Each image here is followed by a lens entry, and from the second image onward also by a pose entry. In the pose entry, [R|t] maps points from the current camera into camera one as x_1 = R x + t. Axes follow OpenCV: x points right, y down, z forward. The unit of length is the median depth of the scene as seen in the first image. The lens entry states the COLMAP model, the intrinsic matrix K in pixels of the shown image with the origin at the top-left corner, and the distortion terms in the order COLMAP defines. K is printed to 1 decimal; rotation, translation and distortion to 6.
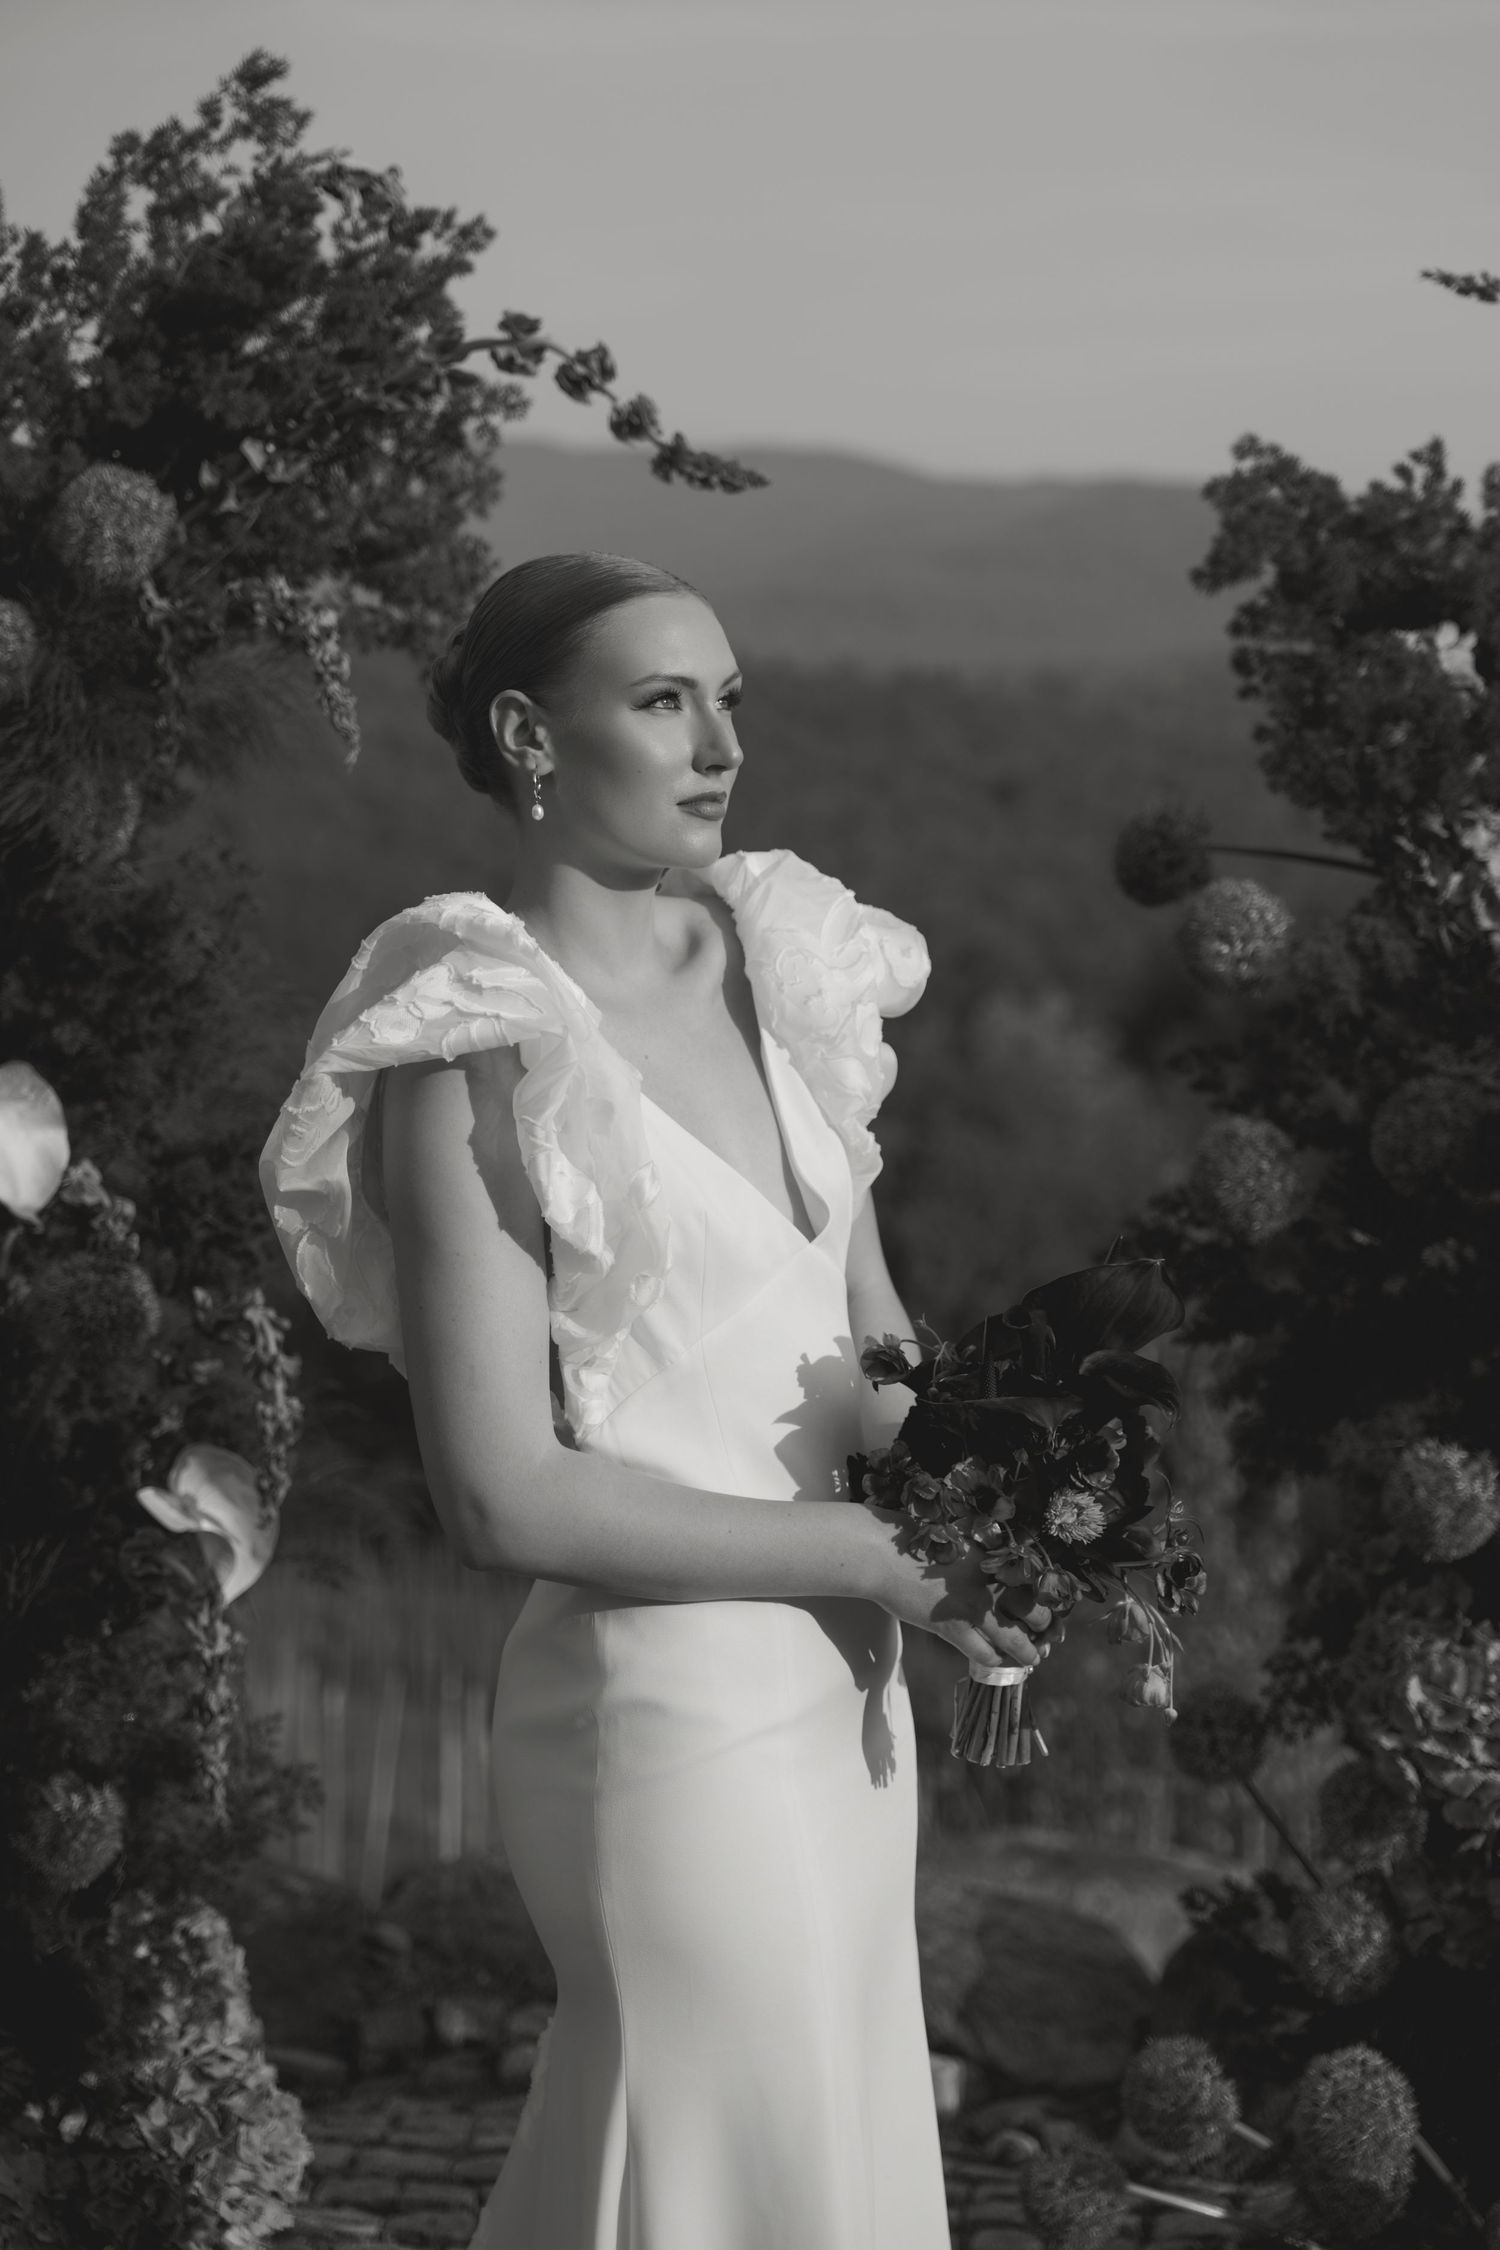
lens RADIAL K [[3851.9, 0, 783.6], [0, 3851.9, 1116.1], [0, 0, 1]] dist [0.011731, 0.020335]
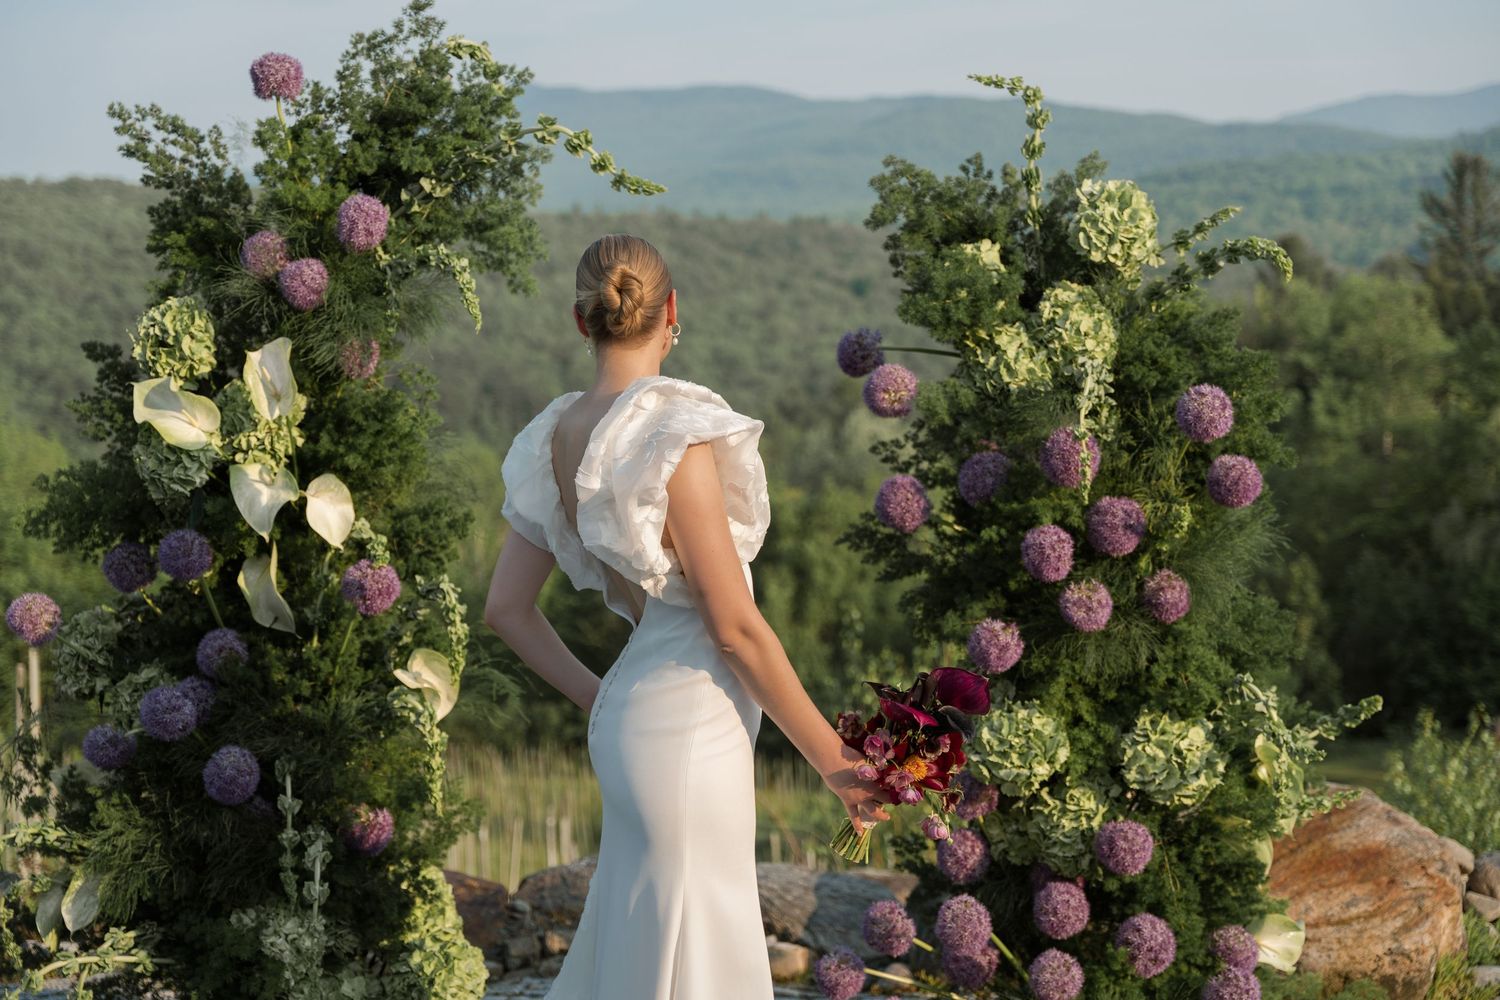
lens RADIAL K [[2328.0, 0, 764.4], [0, 2328.0, 501.7], [0, 0, 1]] dist [0.005892, 0.026256]
pose [[0.998970, -0.044016, 0.011003, 0.028849], [0.043937, 0.999007, 0.007348, 0.002869], [-0.011316, -0.006857, 0.999912, -0.300046]]
